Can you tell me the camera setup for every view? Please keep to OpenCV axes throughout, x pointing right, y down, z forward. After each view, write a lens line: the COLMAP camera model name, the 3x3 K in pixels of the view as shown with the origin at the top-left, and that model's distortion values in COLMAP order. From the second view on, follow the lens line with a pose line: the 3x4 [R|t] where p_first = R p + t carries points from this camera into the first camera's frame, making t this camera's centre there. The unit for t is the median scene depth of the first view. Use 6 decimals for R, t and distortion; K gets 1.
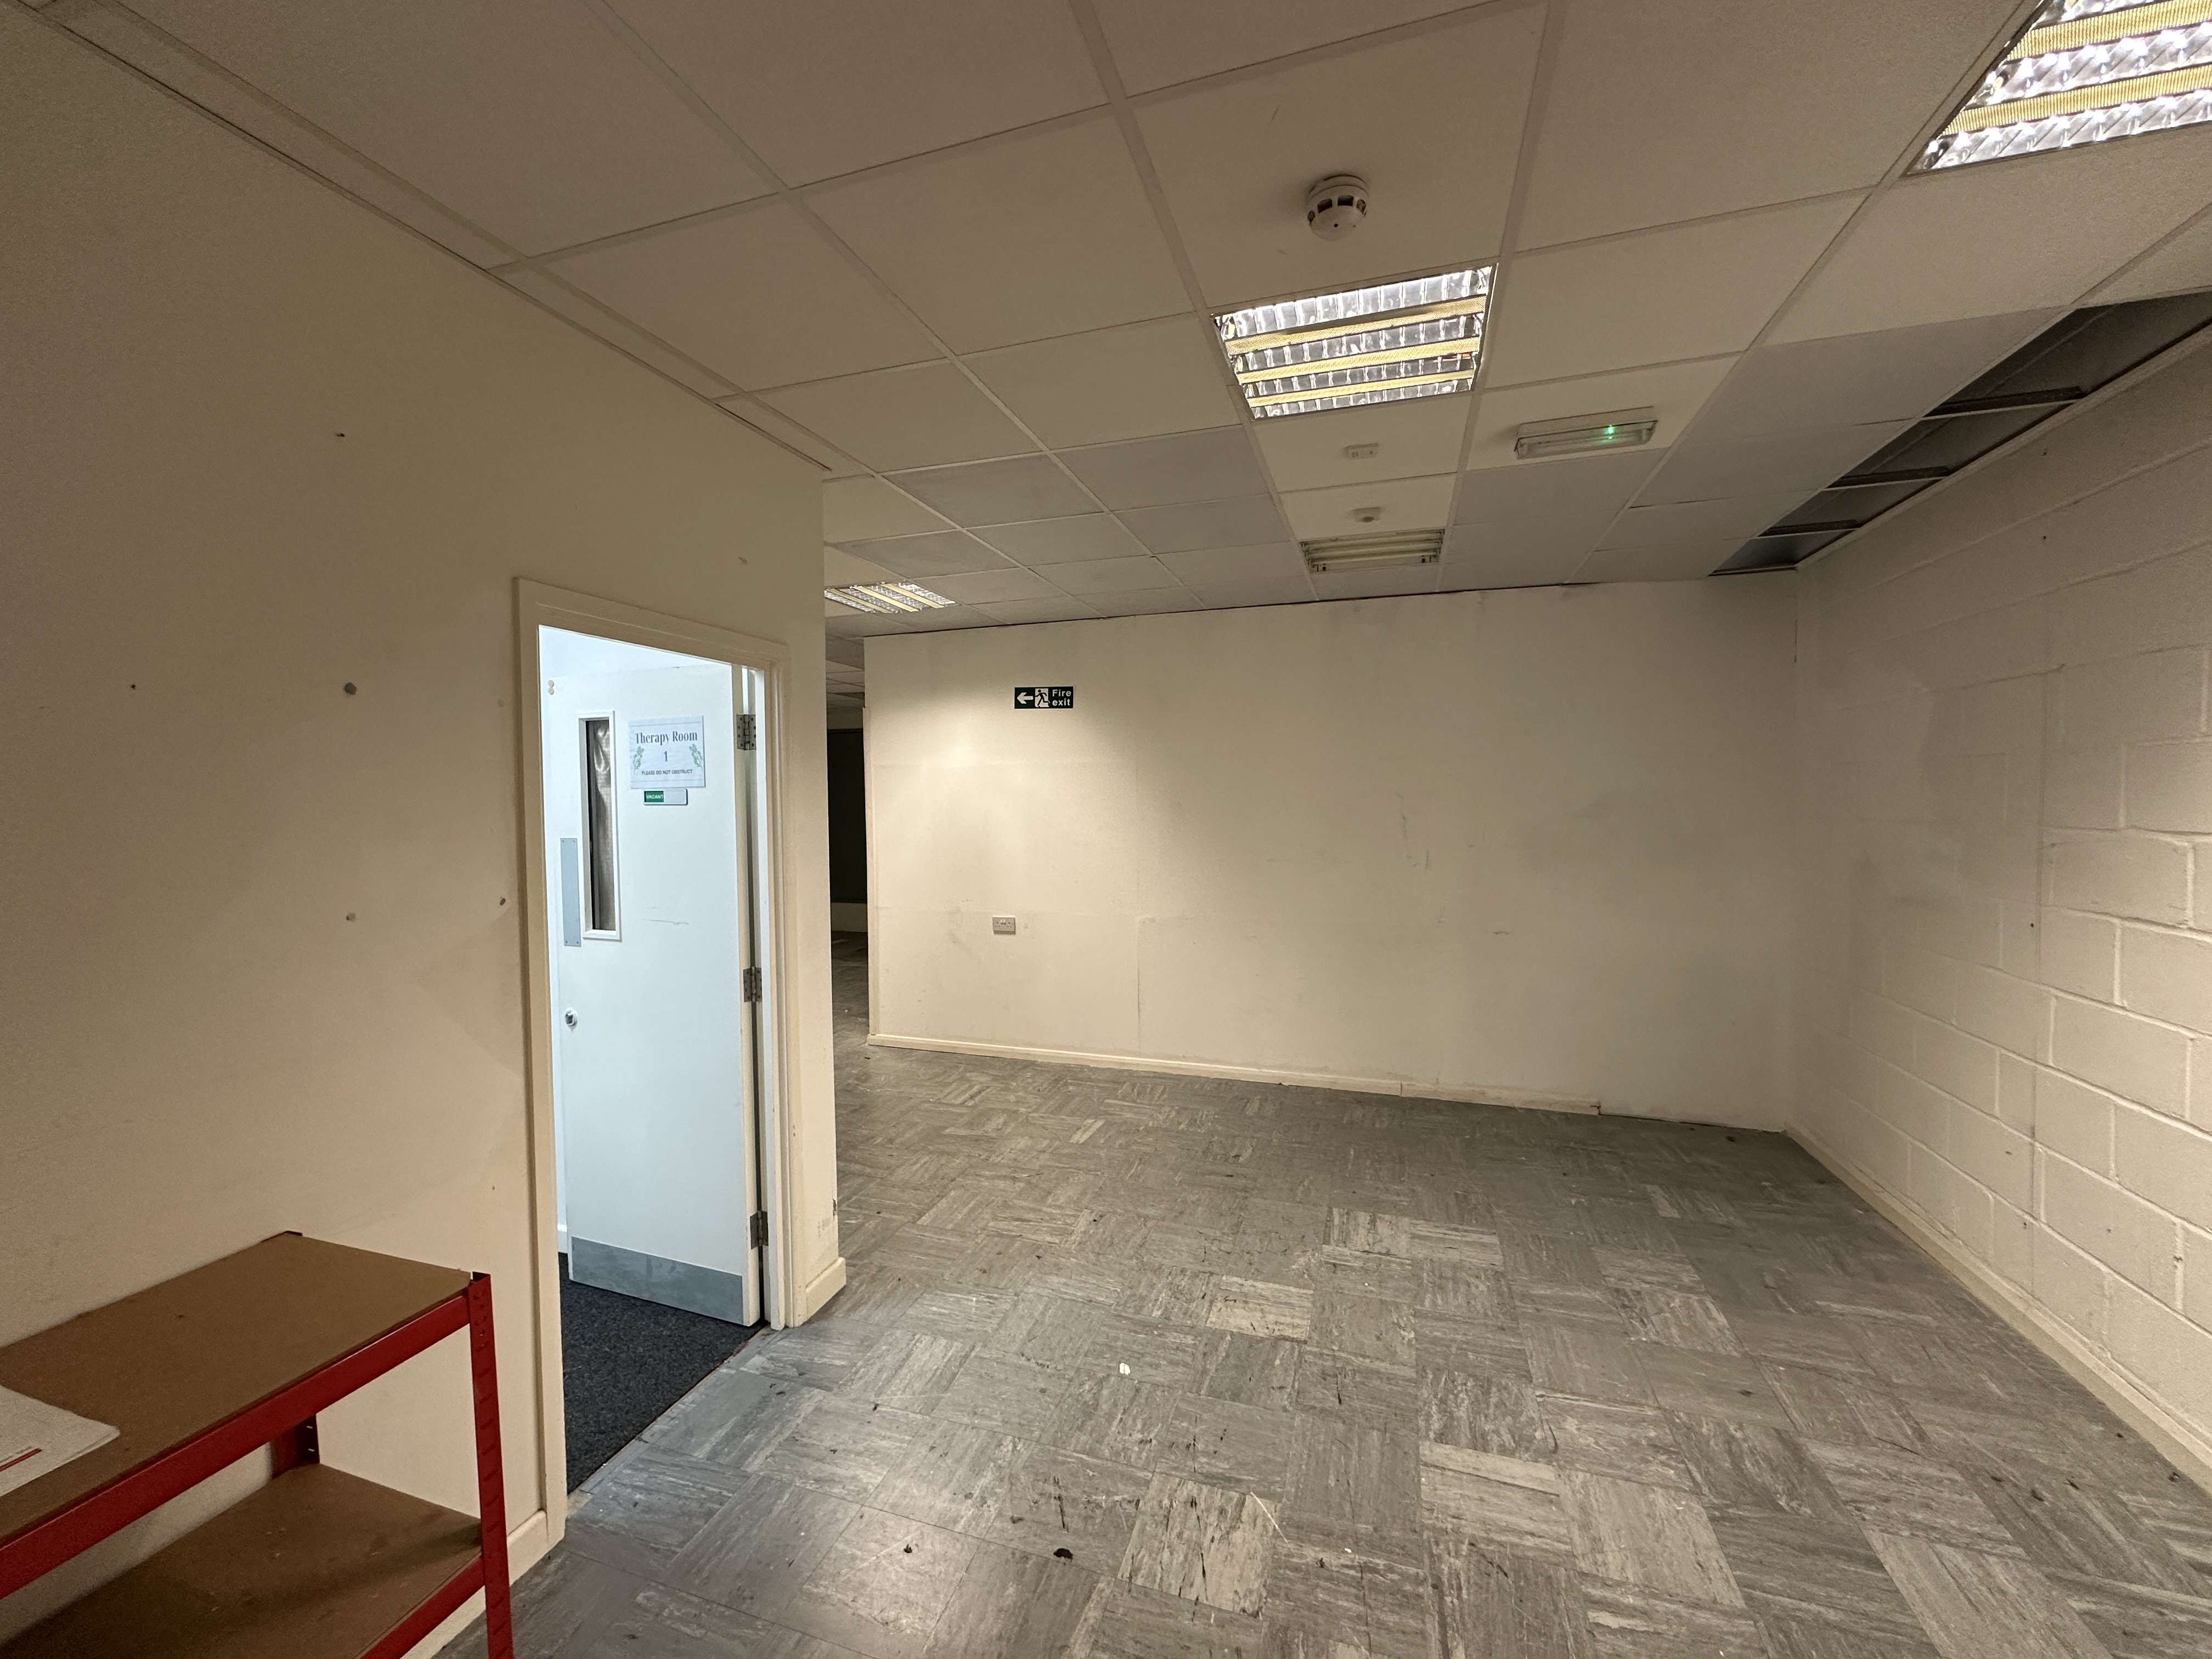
lens RADIAL K [[881.0, 0, 1100.6], [0, 881.0, 825.9], [0, 0, 1]] dist [-0.004178, 0.000850]
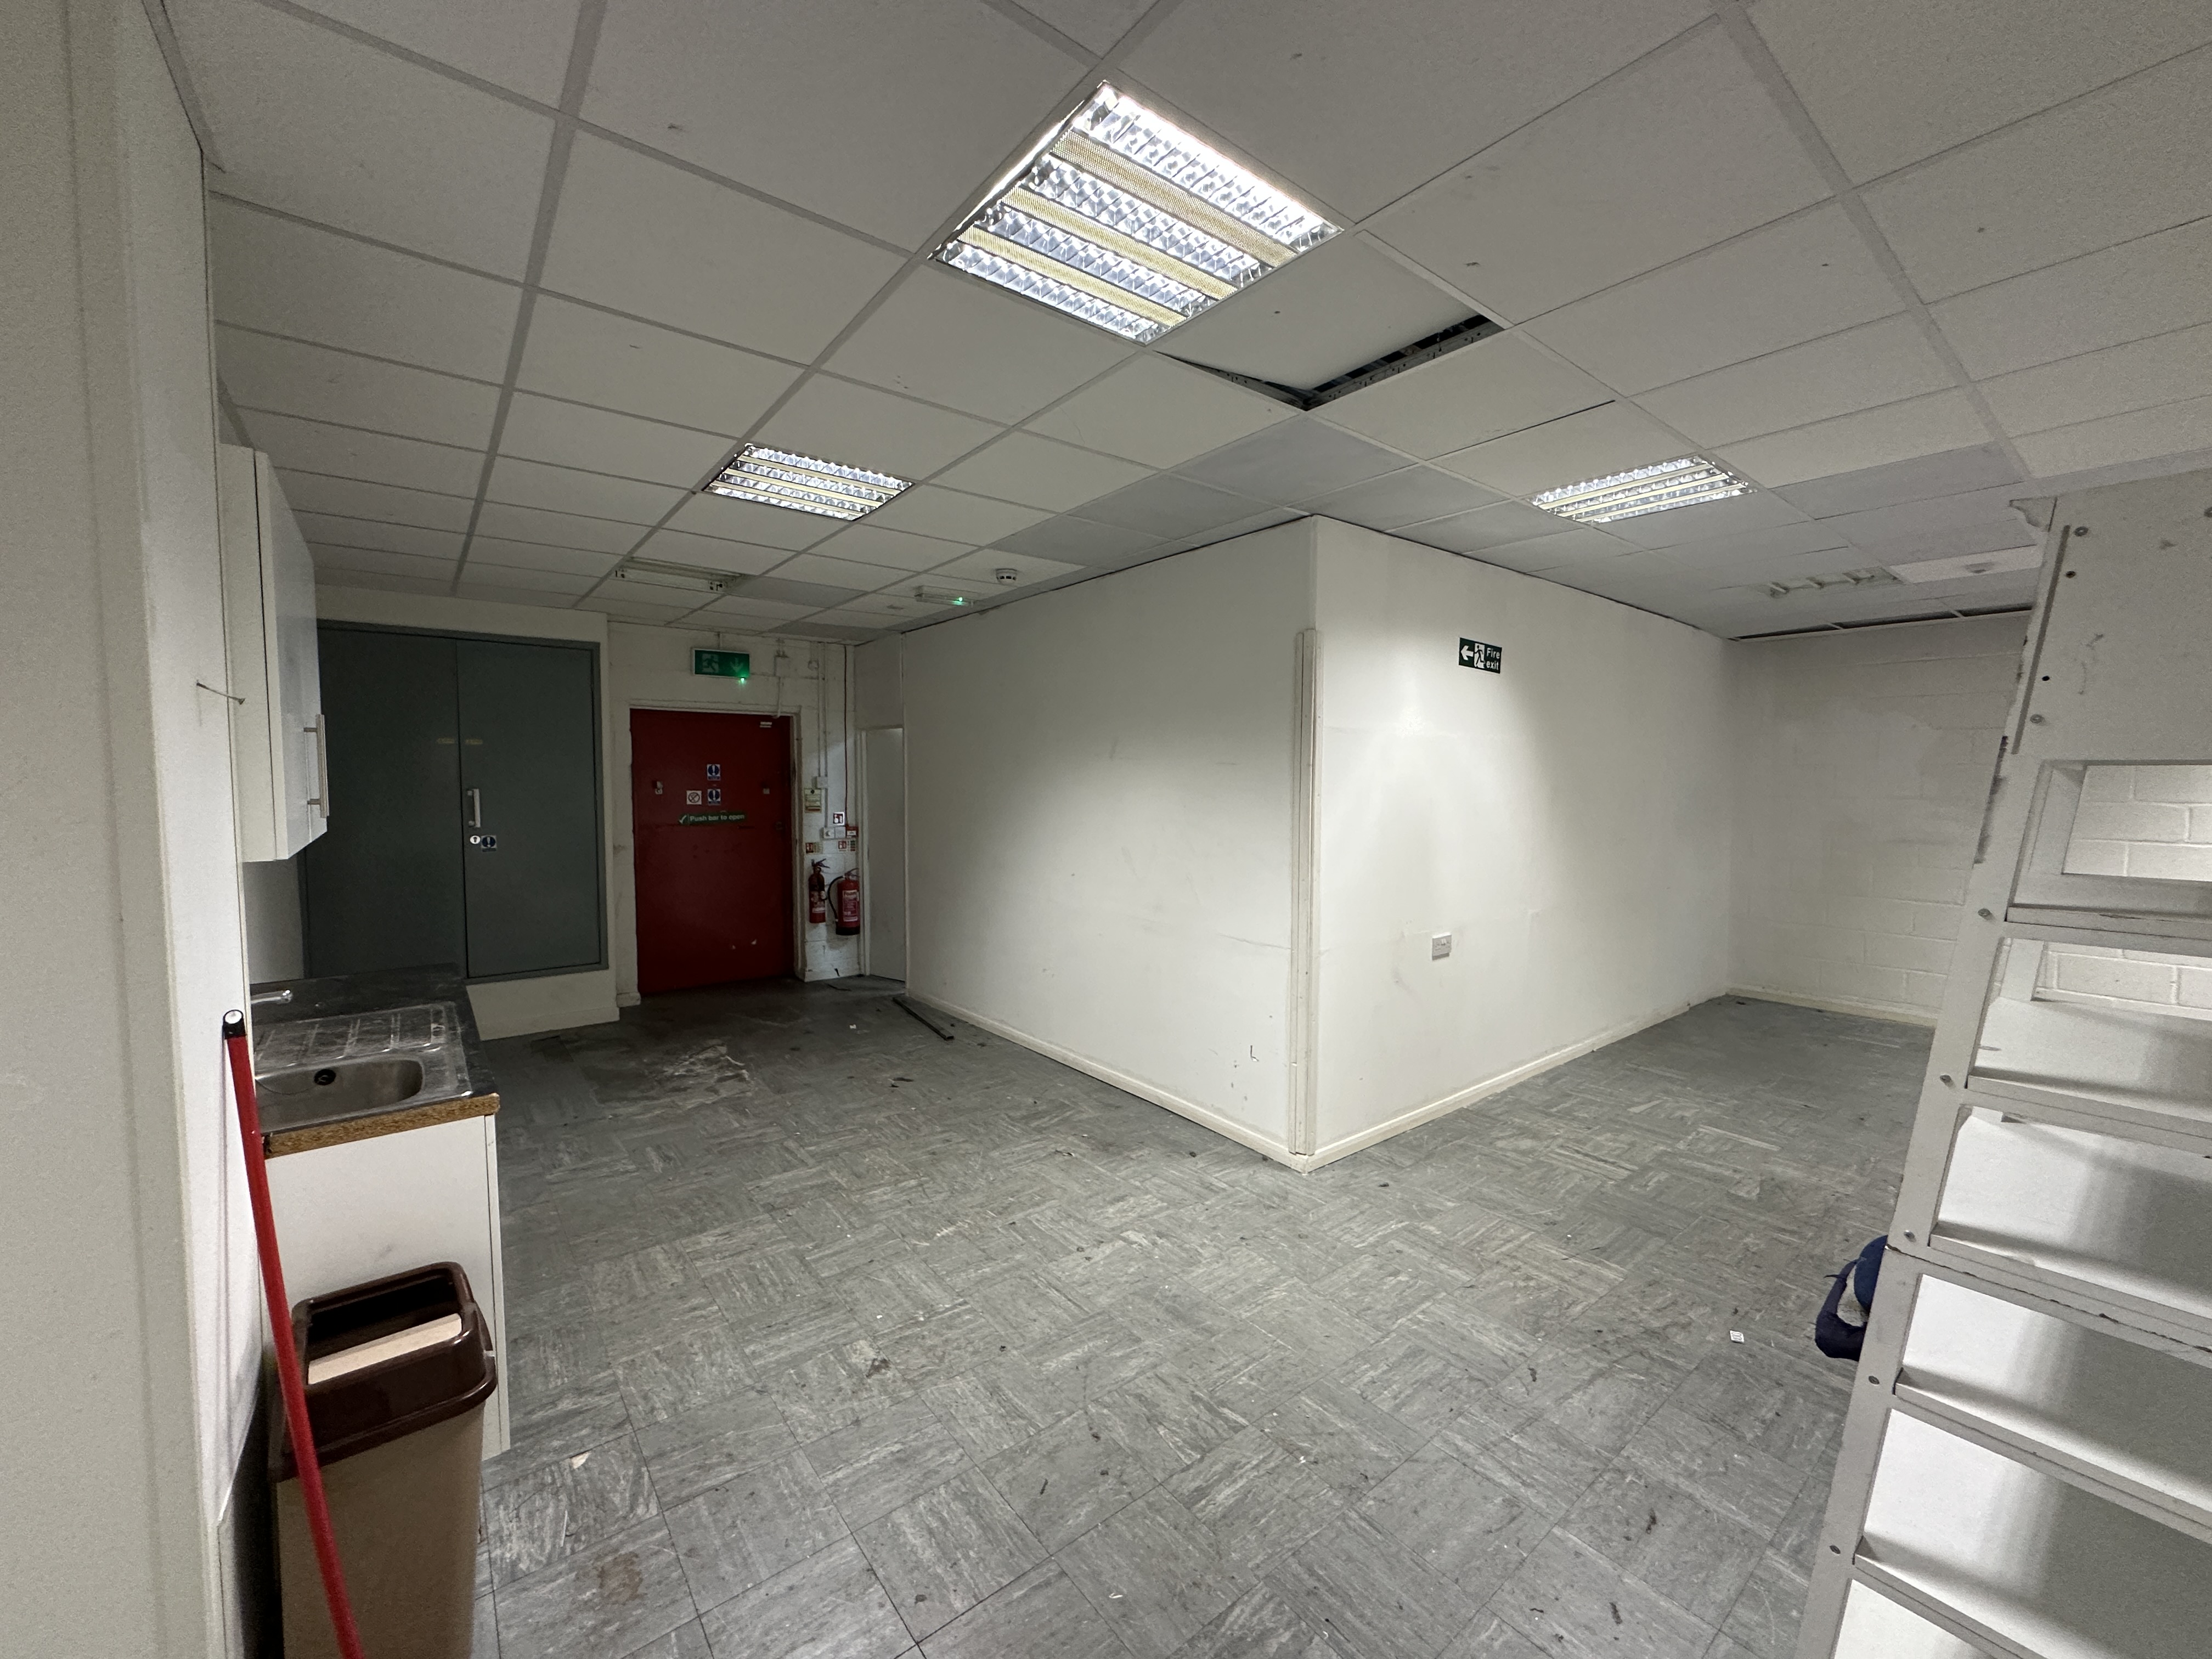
lens RADIAL K [[881.0, 0, 1108.2], [0, 881.0, 828.1], [0, 0, 1]] dist [-0.004178, 0.000850]
pose [[0.545283, -0.038638, 0.837361, -1.009638], [0.016866, 0.999241, 0.035124, -0.024700], [-0.838082, -0.005030, 0.545521, 0.920417]]
